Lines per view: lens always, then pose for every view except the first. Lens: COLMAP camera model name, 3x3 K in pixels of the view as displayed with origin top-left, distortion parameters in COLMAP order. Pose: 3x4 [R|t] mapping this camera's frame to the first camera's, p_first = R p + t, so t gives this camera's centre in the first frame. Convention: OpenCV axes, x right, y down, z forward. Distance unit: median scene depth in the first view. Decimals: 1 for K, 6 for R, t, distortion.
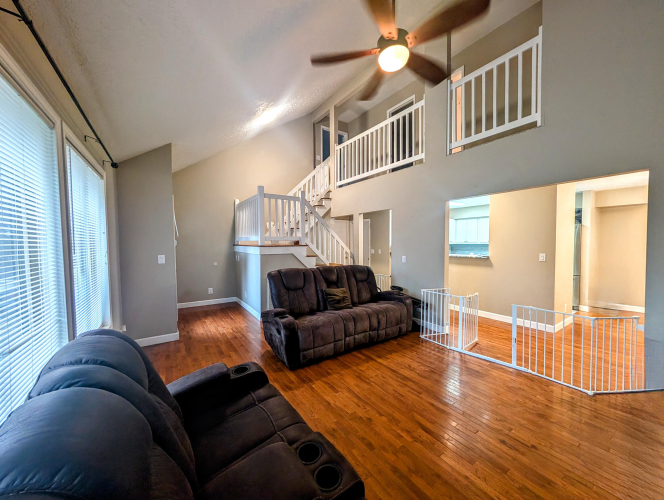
lens RADIAL K [[250.0, 0, 332.0], [0, 250.0, 250.0], [0, 0, 1]] dist [-0.000268, -0.000075]
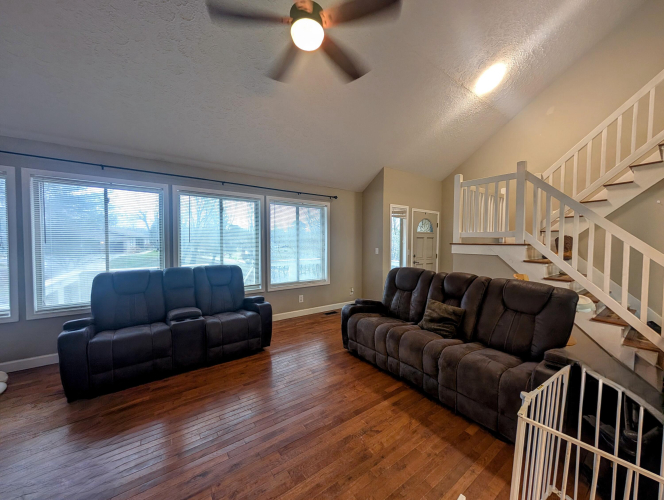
lens RADIAL K [[250.0, 0, 332.0], [0, 250.0, 250.0], [0, 0, 1]] dist [-0.000268, -0.000075]
pose [[0.032089, 0.044179, -0.998508, 0.879155], [-0.036241, 0.998417, 0.043010, -0.023583], [0.998828, 0.034807, 0.033639, 0.803254]]
